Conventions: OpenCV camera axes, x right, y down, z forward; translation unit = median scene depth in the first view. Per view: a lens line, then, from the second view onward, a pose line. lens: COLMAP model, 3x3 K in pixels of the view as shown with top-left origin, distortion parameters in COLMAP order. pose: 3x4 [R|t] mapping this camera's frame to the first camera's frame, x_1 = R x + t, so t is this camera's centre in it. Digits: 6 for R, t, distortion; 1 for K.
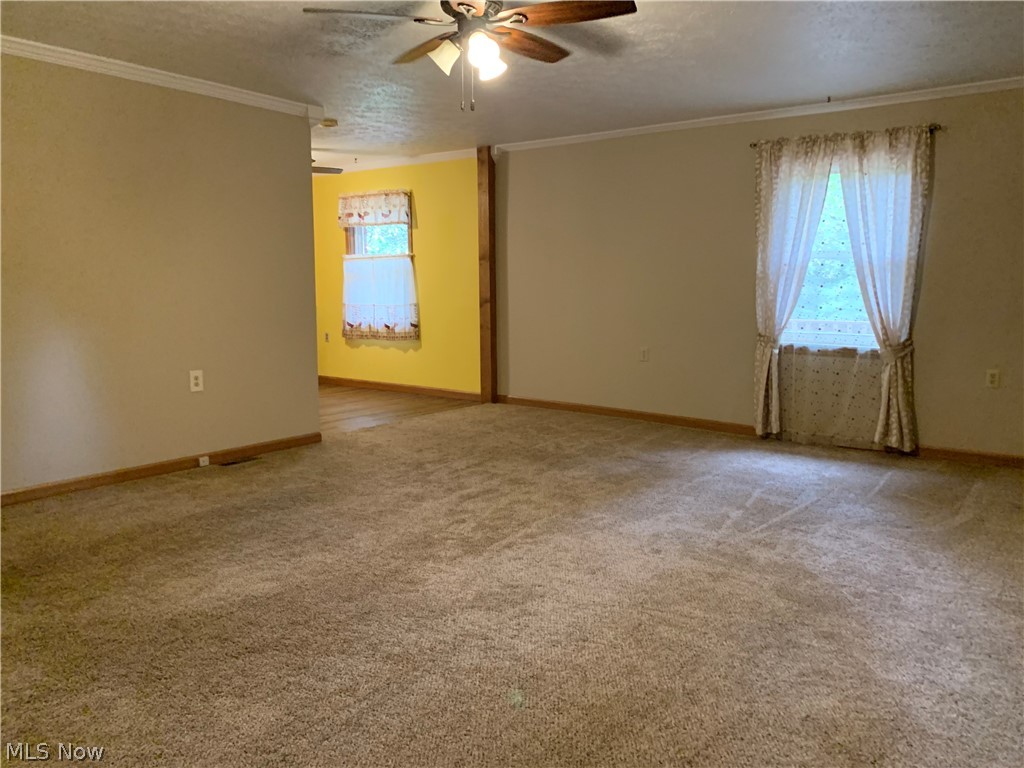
lens RADIAL K [[787.5, 0, 510.7], [0, 787.5, 380.8], [0, 0, 1]] dist [0.007880, -0.005756]
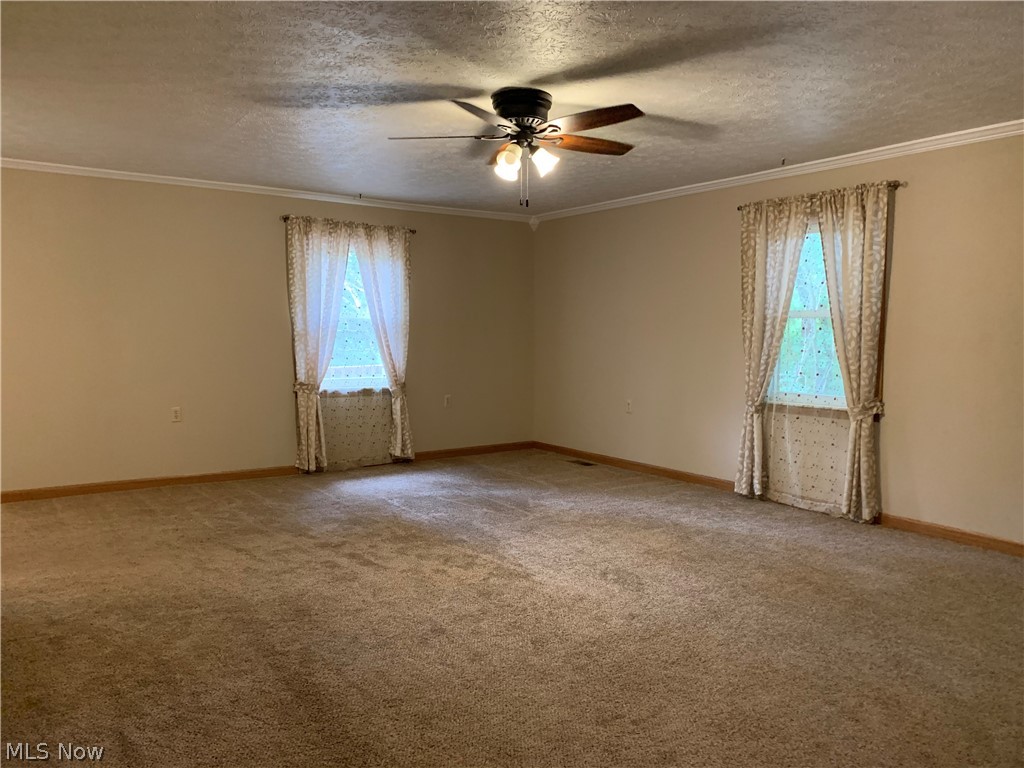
lens RADIAL K [[787.5, 0, 500.9], [0, 787.5, 383.7], [0, 0, 1]] dist [0.007880, -0.005756]
pose [[0.264552, -0.067078, 0.962036, -0.926846], [0.114970, 0.992657, 0.037598, -0.090391], [-0.957494, 0.100659, 0.270321, 0.549201]]
